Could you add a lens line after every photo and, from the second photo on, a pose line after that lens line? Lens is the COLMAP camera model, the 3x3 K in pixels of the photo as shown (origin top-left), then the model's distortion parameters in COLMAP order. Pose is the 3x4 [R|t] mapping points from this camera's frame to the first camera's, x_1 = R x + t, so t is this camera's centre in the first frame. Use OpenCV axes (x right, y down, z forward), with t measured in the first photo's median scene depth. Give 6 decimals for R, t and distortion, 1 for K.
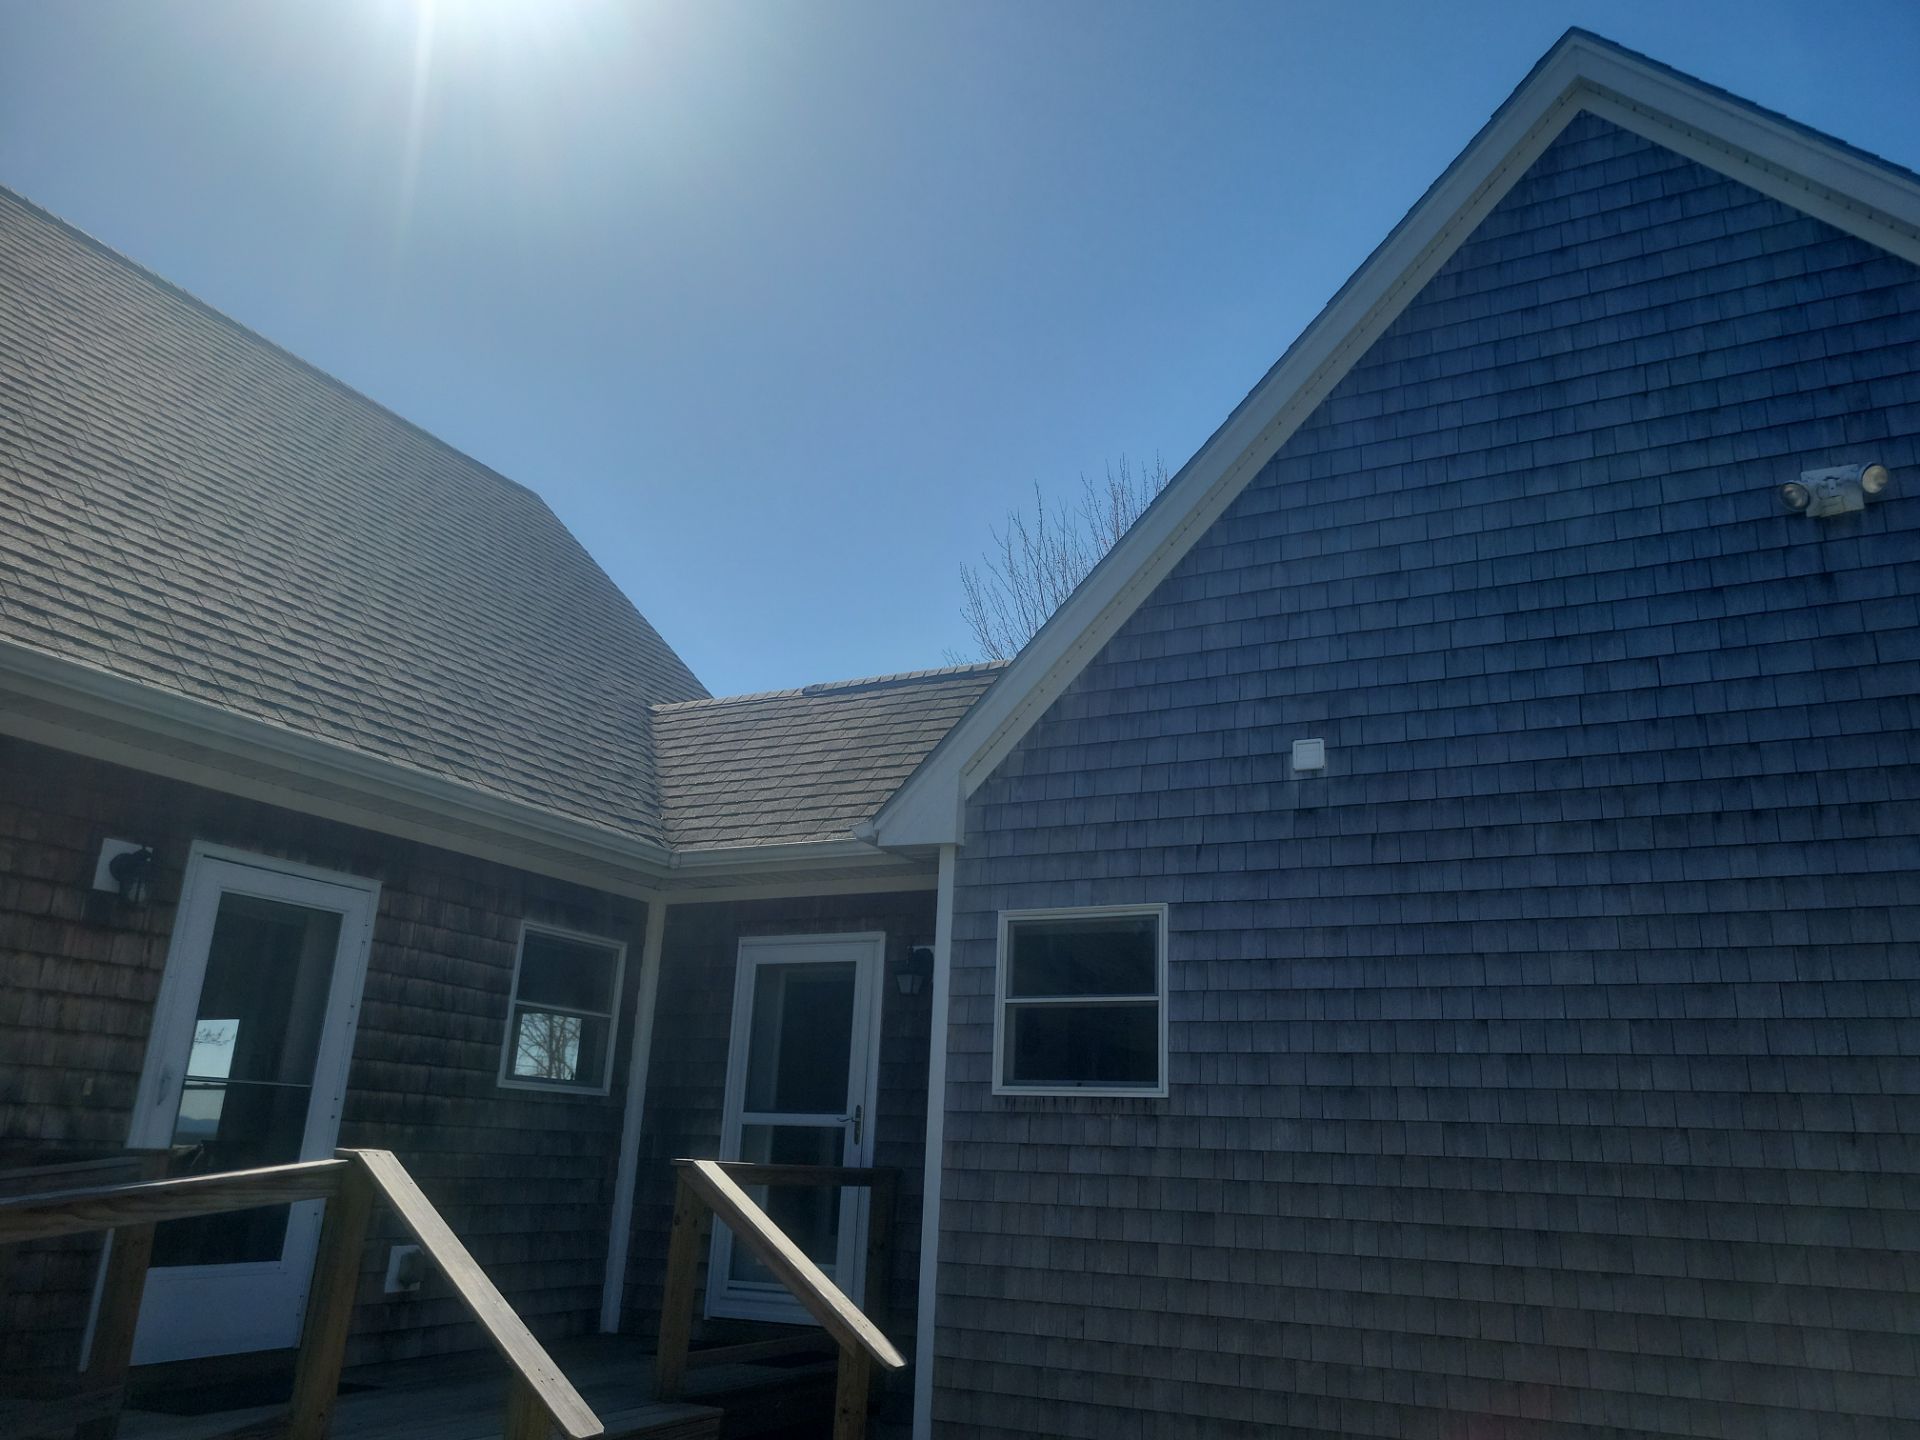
lens RADIAL K [[1445.6, 0, 955.3], [0, 1445.6, 716.5], [0, 0, 1]] dist [0.068630, -0.044653]
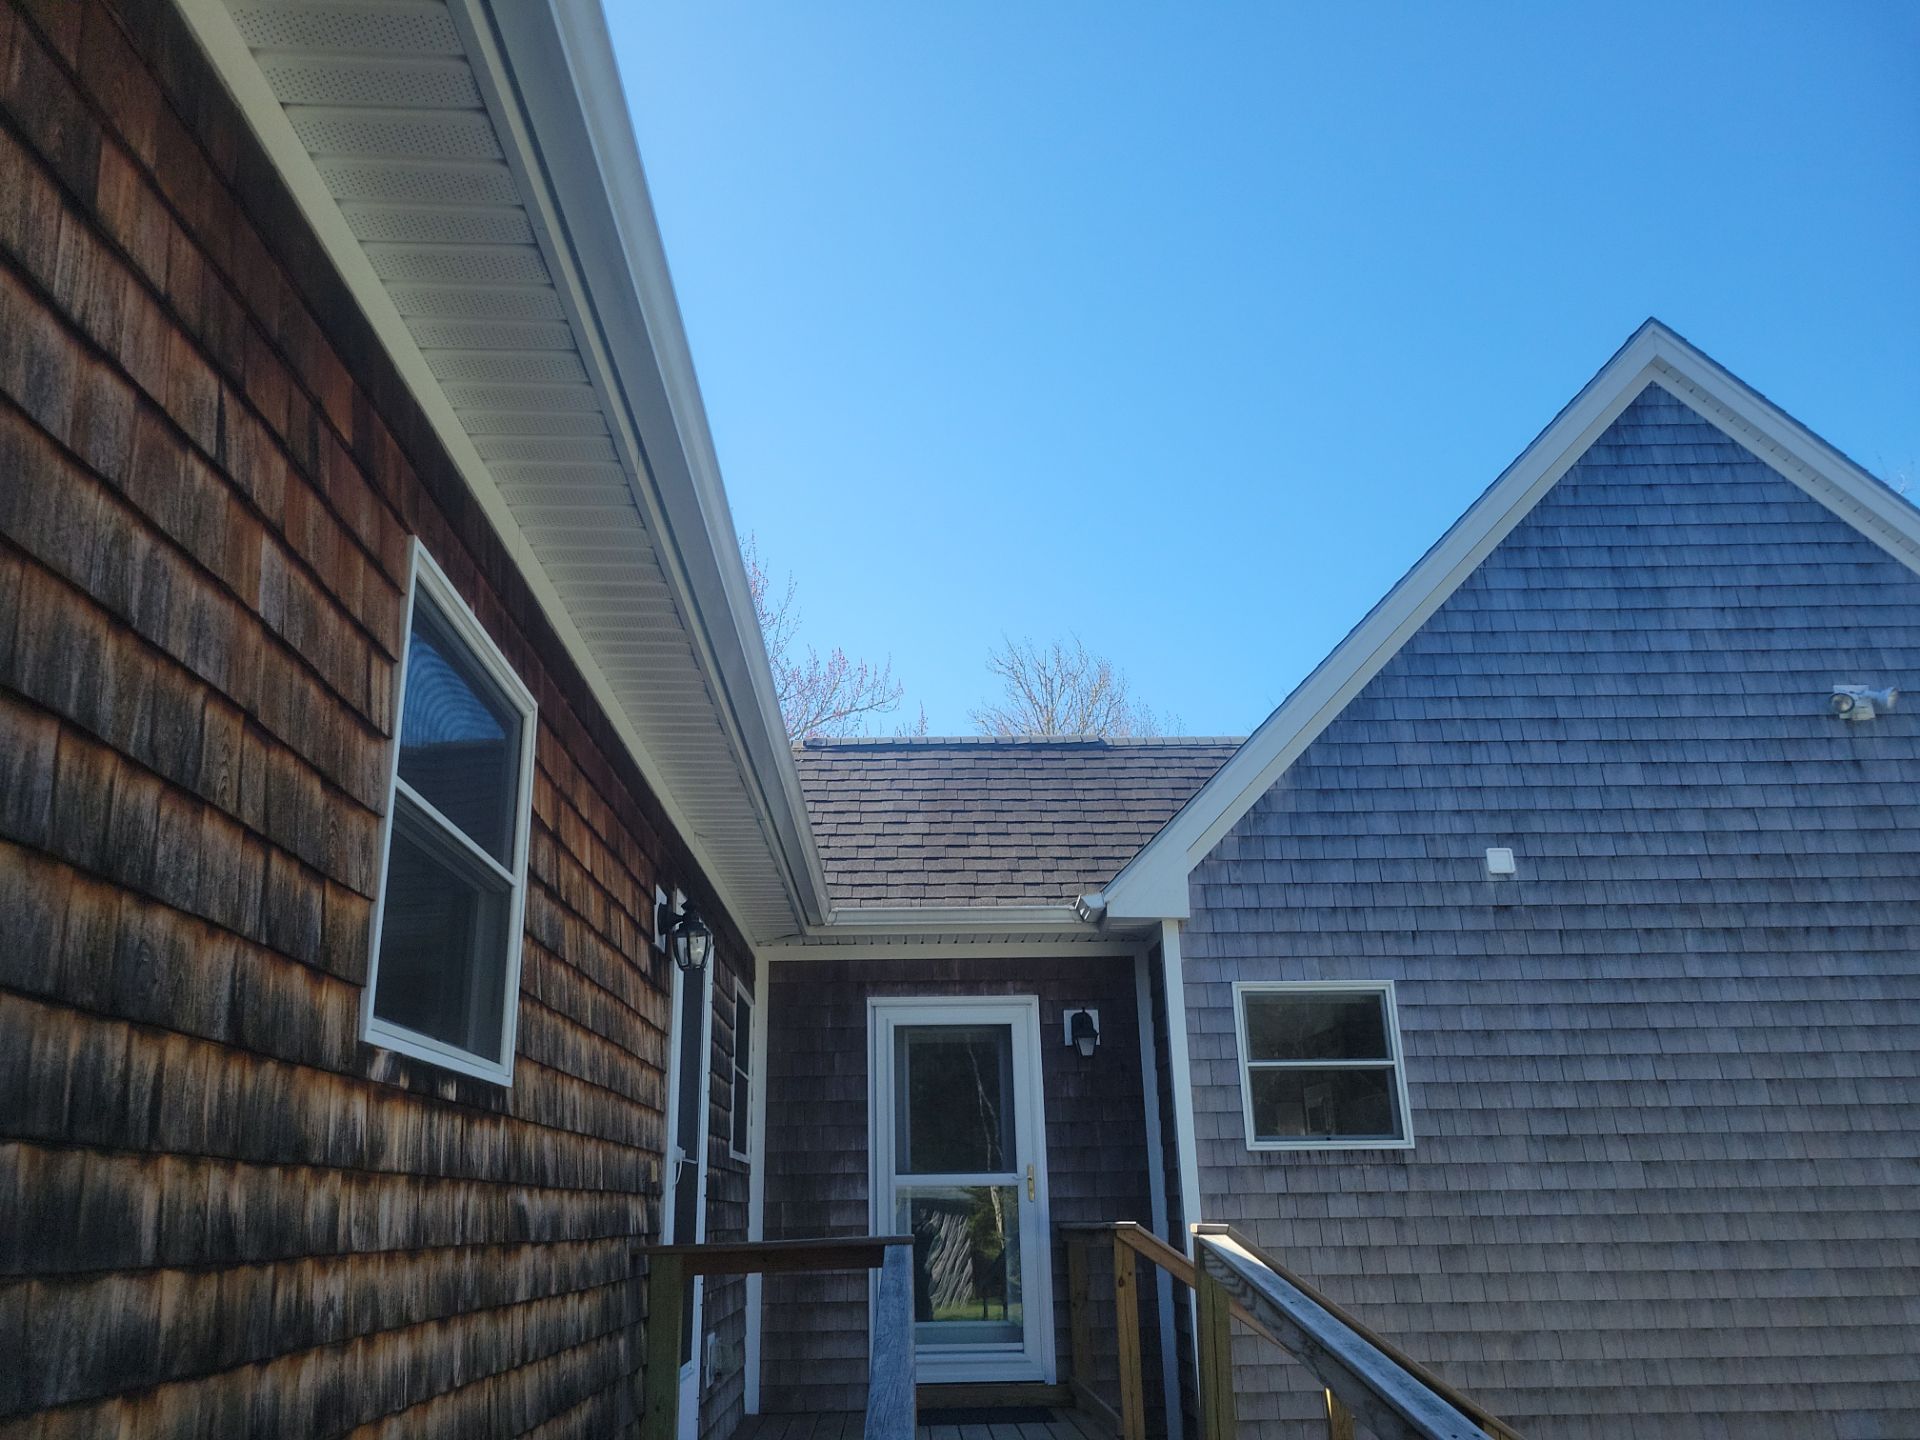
lens RADIAL K [[1445.6, 0, 909.5], [0, 1445.6, 743.8], [0, 0, 1]] dist [0.068630, -0.044653]
pose [[0.881577, 0.094303, 0.462525, -0.770309], [-0.089557, 0.995459, -0.032266, 0.012367], [-0.463467, -0.012978, 0.886019, 0.147906]]
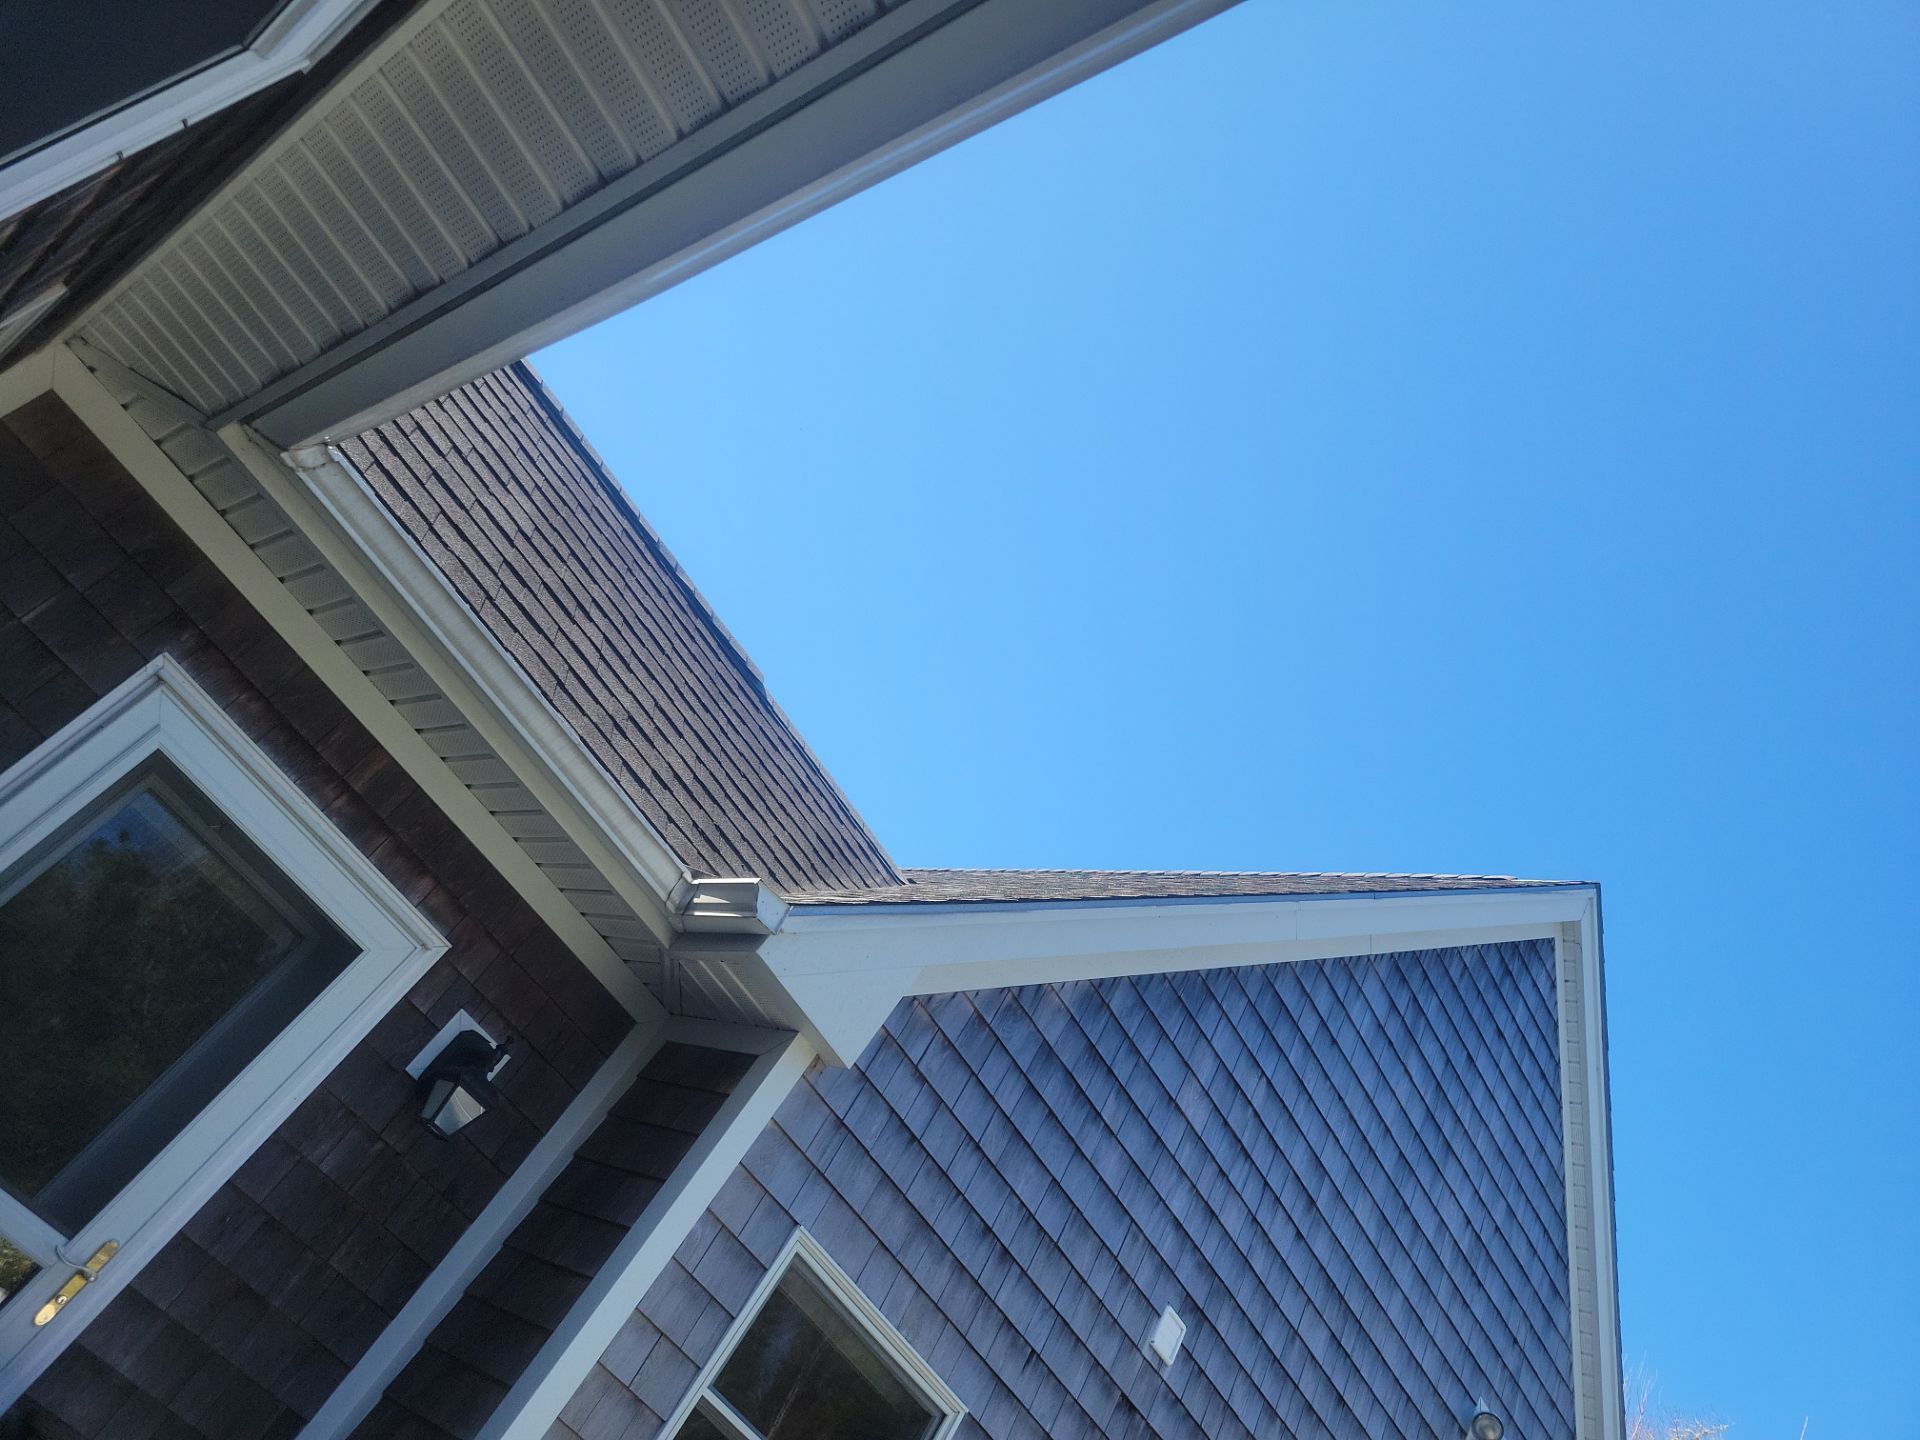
lens RADIAL K [[1445.6, 0, 1000.1], [0, 1445.6, 708.0], [0, 0, 1]] dist [0.068630, -0.044653]
pose [[0.128713, 0.673331, 0.728051, -0.513877], [-0.724694, 0.565017, -0.394431, 0.199240], [-0.676943, -0.476845, 0.560684, 0.799380]]
